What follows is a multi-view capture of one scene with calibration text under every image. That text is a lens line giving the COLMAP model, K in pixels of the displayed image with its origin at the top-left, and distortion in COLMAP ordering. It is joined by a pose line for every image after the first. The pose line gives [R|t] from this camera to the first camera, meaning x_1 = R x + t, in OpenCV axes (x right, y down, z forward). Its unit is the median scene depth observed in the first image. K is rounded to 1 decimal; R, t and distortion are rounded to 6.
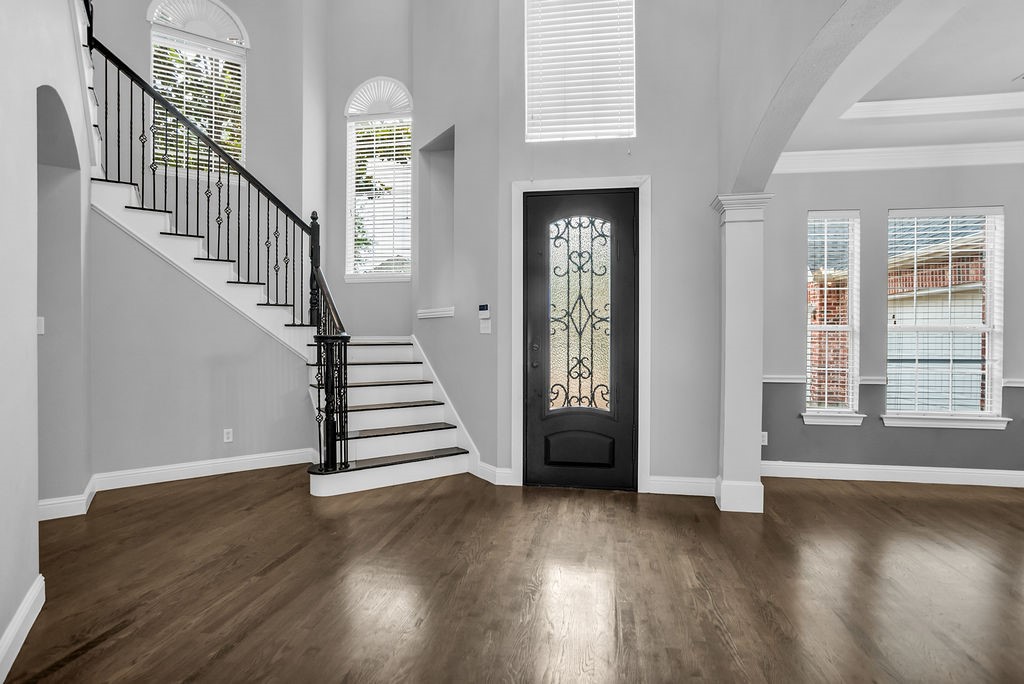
lens RADIAL K [[501.0, 0, 512.0], [0, 501.0, 342.0], [0, 0, 1]] dist [-0.075942, 0.038285]
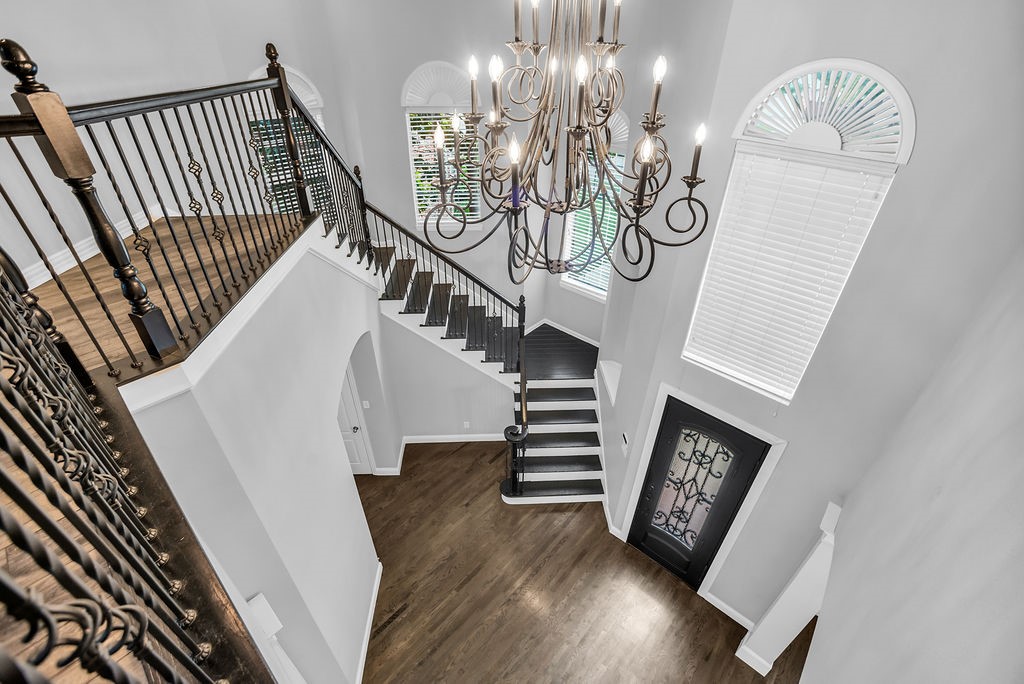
lens RADIAL K [[441.5, 0, 512.0], [0, 441.5, 342.0], [0, 0, 1]] dist [-0.043551, 0.000232]
pose [[0.848672, 0.302259, -0.434045, 0.122179], [-0.019246, 0.837730, 0.545745, -0.958075], [0.528569, -0.454805, 0.716775, 0.161566]]
